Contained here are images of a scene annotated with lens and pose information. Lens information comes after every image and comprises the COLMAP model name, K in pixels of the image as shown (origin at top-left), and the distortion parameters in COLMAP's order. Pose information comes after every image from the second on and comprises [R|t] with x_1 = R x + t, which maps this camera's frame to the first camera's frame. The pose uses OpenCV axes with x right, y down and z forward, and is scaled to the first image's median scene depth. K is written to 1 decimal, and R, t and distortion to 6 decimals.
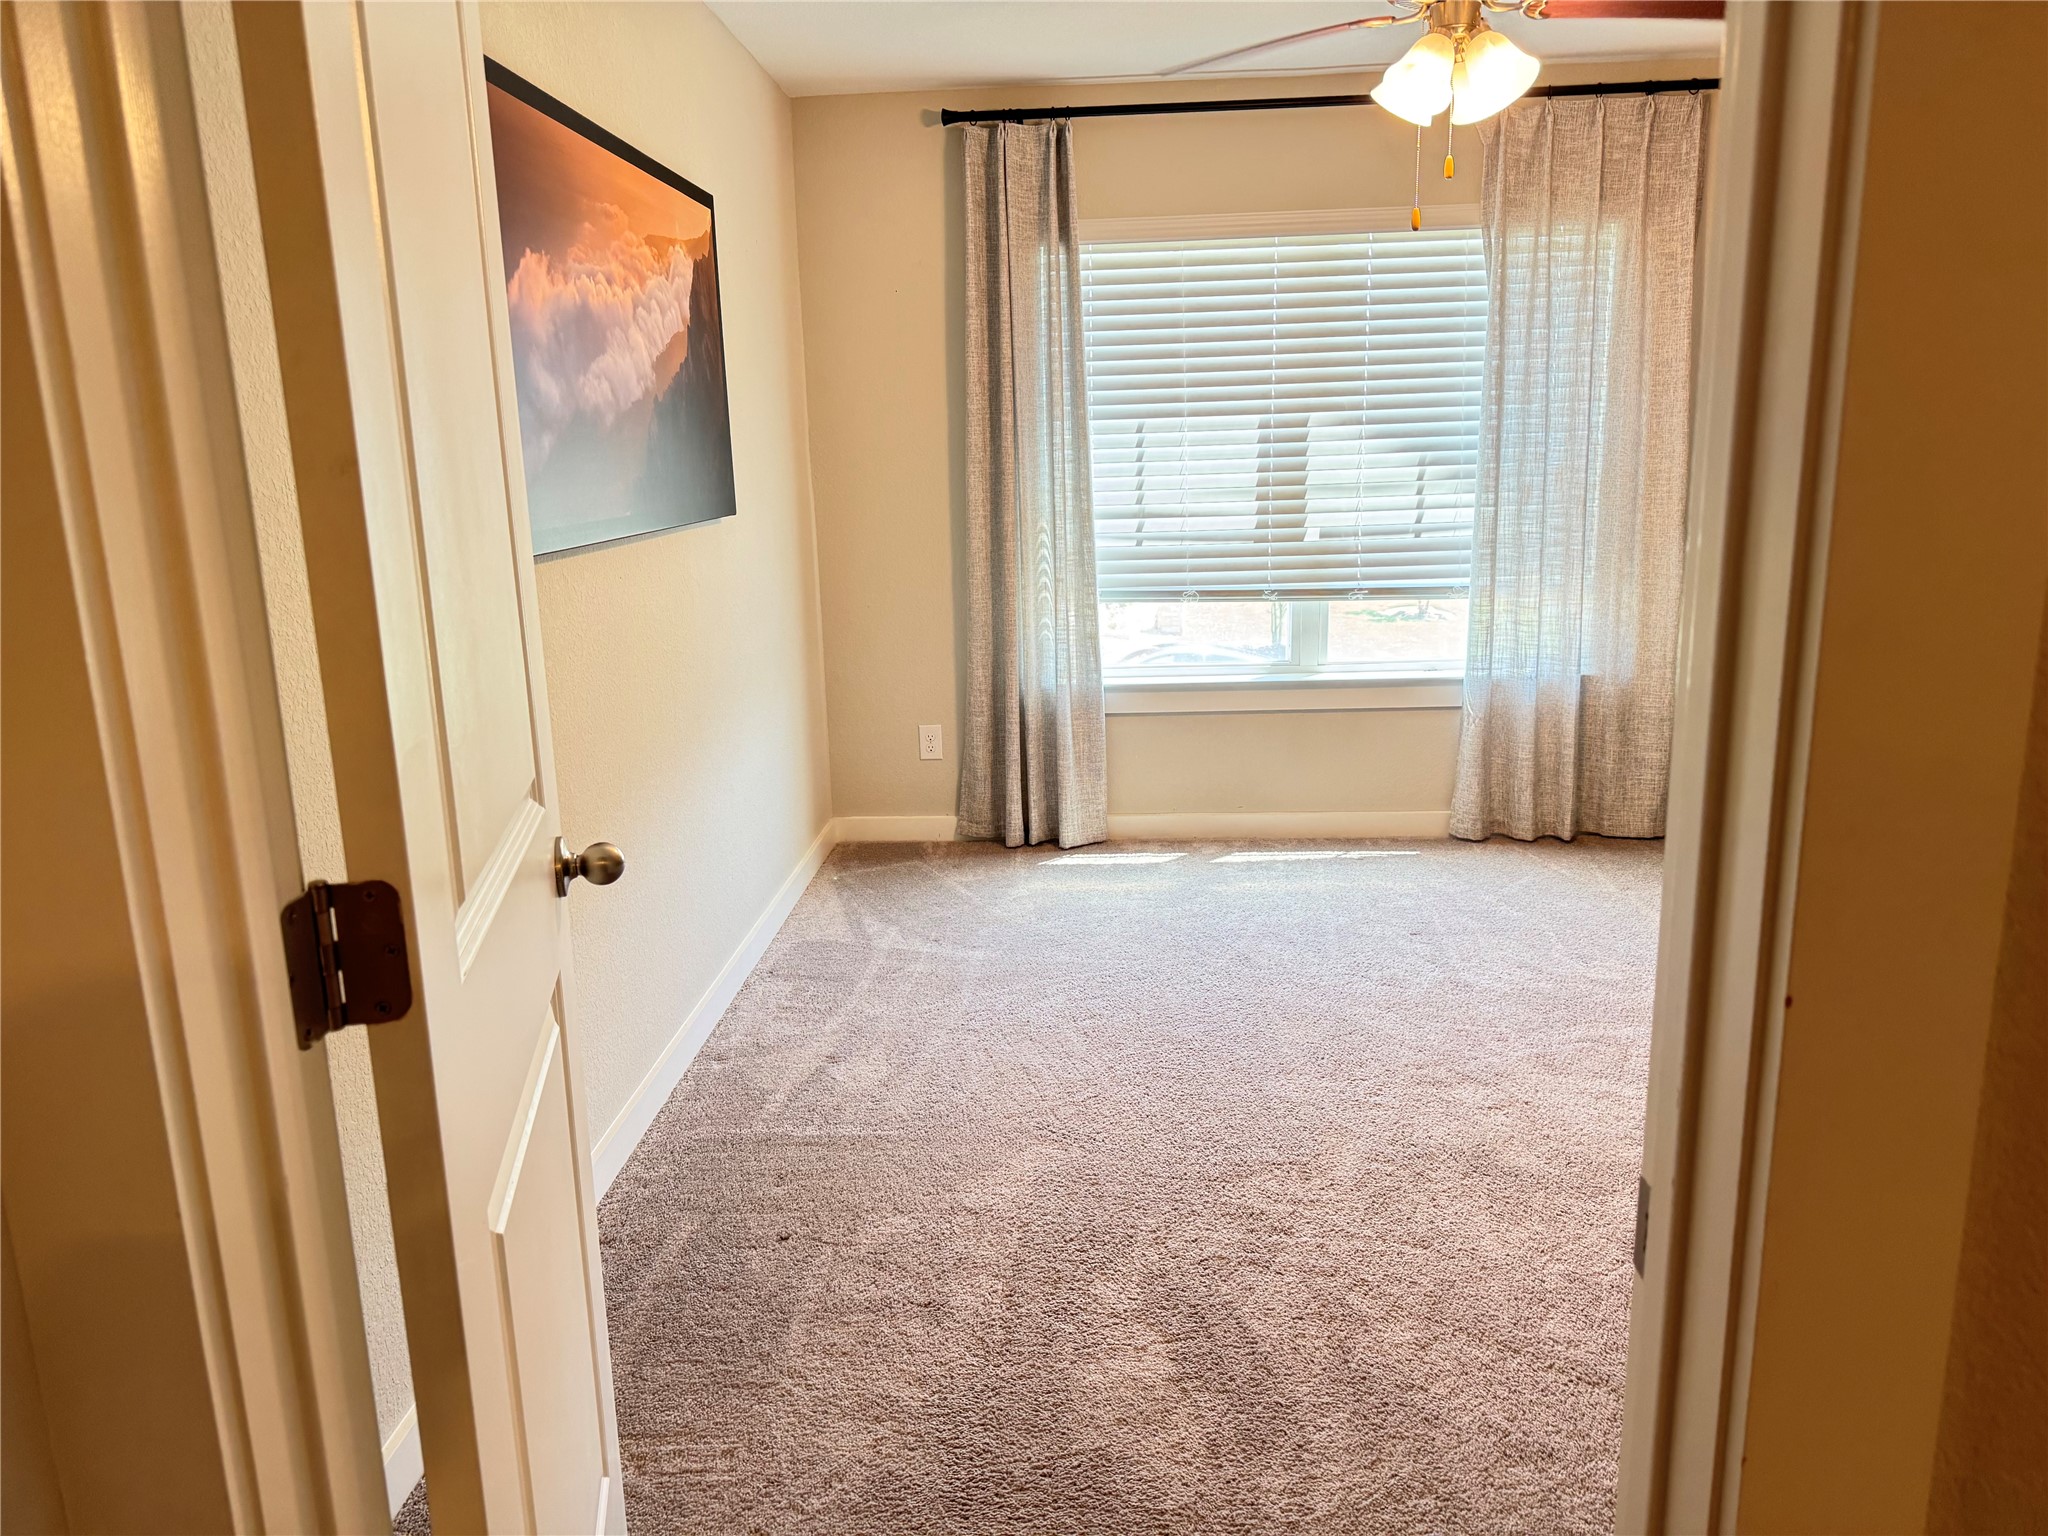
lens RADIAL K [[1662.2, 0, 1021.8], [0, 1662.2, 777.1], [0, 0, 1]] dist [0.117343, -0.143483]
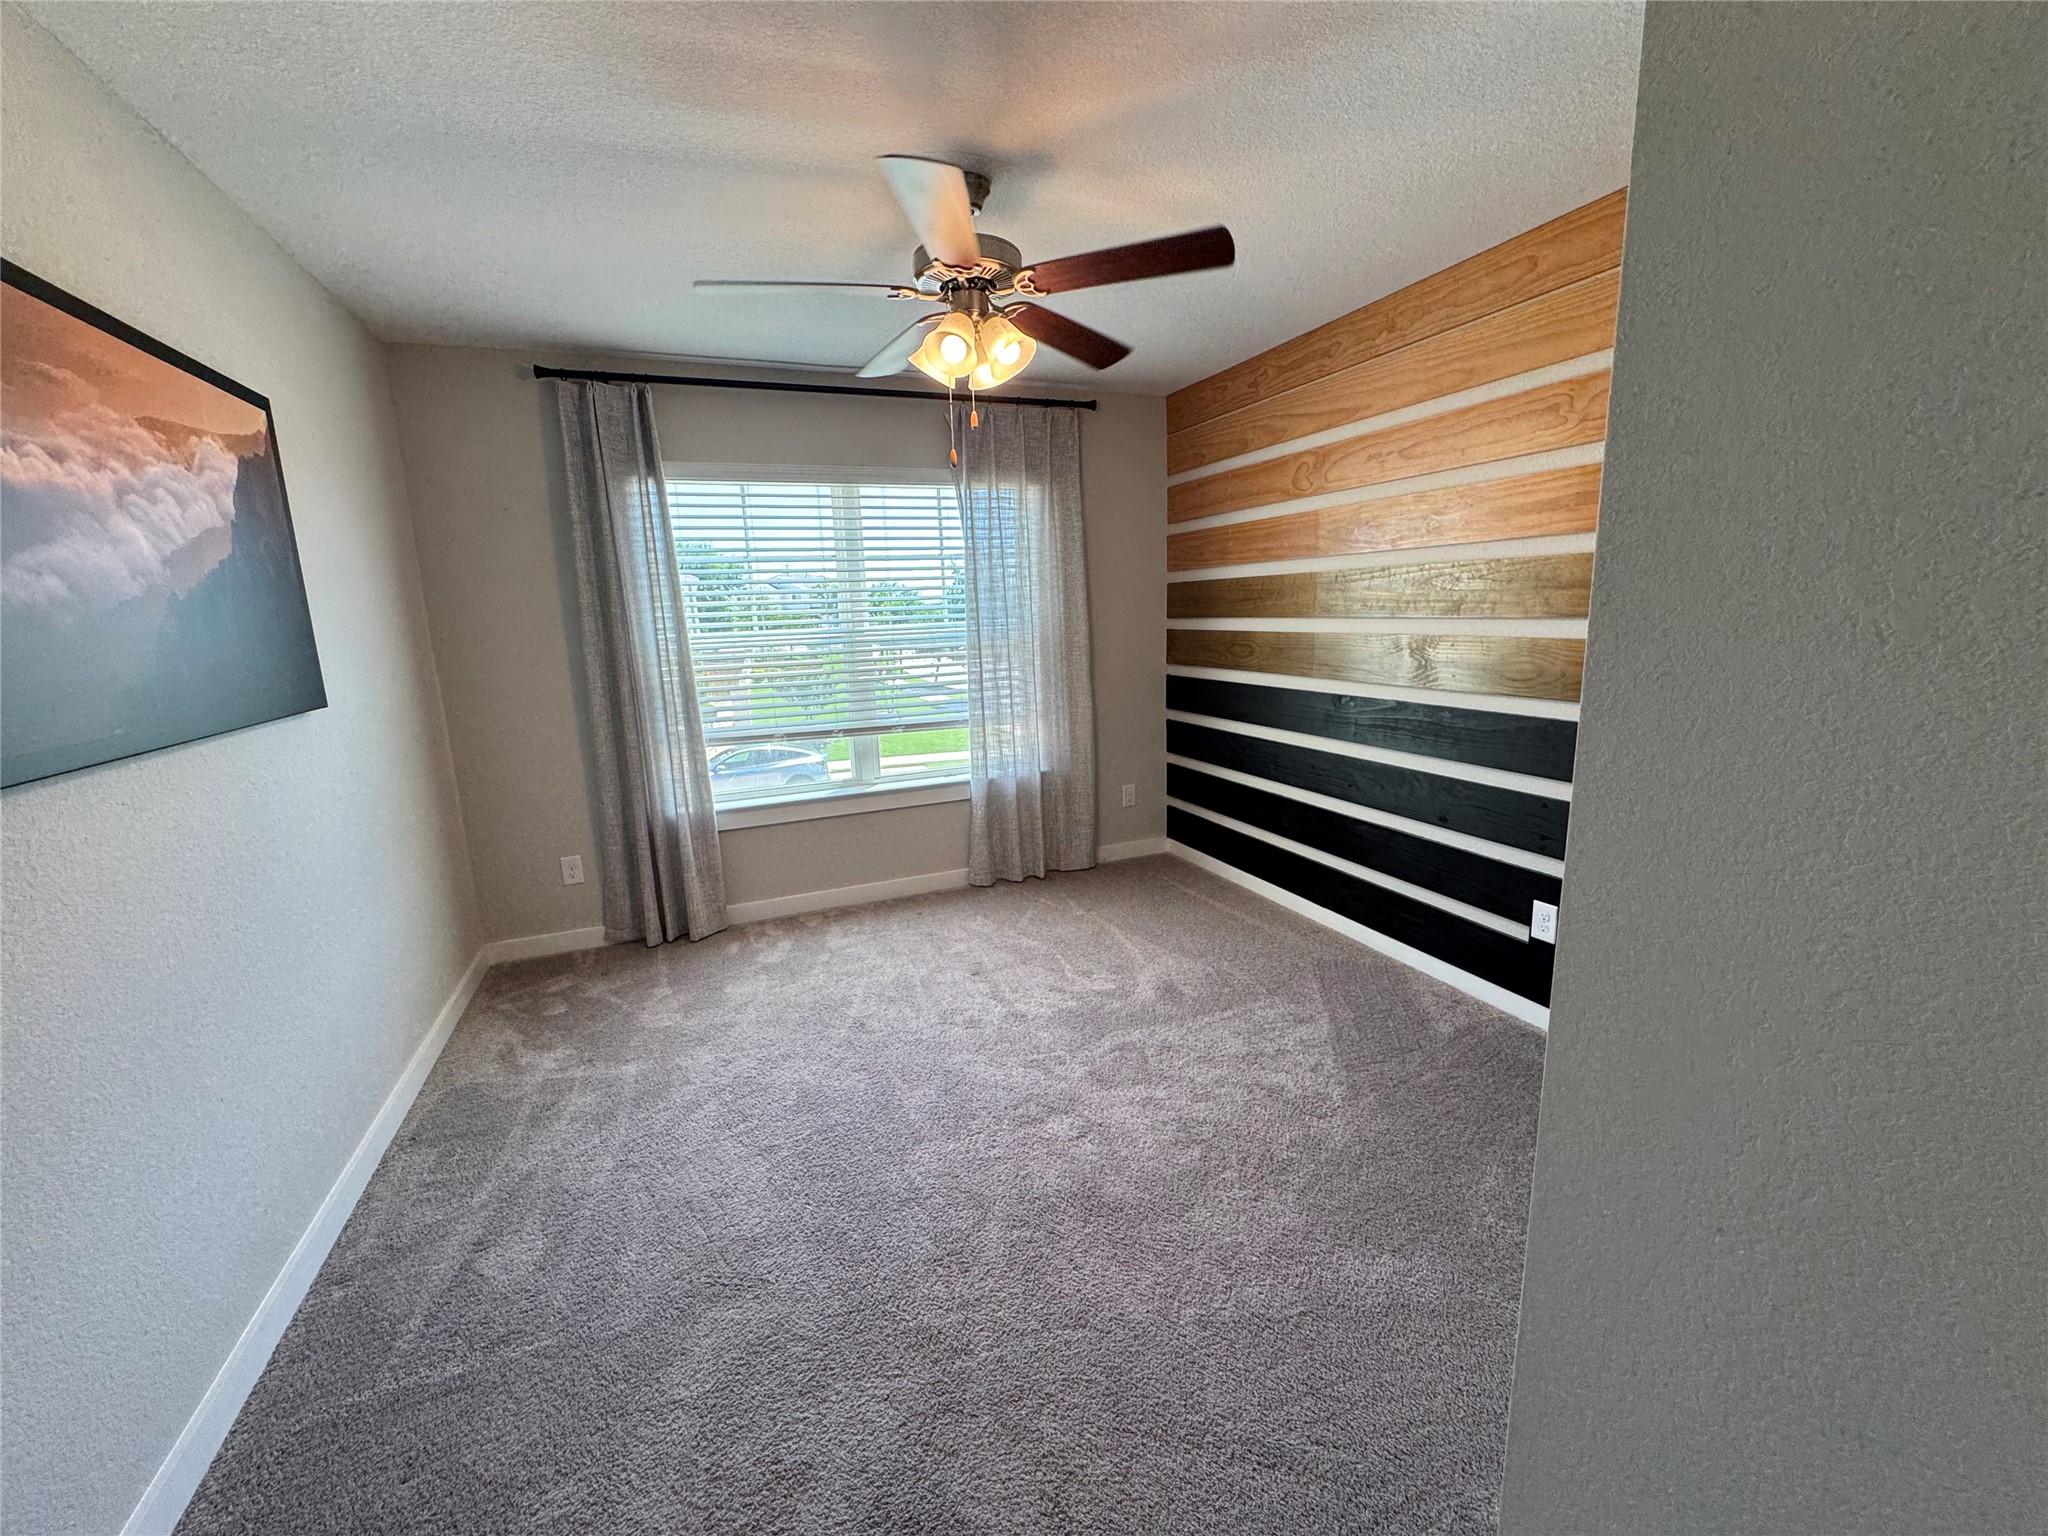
lens RADIAL K [[822.1, 0, 1029.0], [0, 822.1, 760.4], [0, 0, 1]] dist [-0.003758, 0.000639]
pose [[0.902591, -0.086970, 0.421622, 0.001594], [0.097789, 0.995199, -0.004058, -0.070026], [-0.419245, 0.044892, 0.906762, 0.316310]]
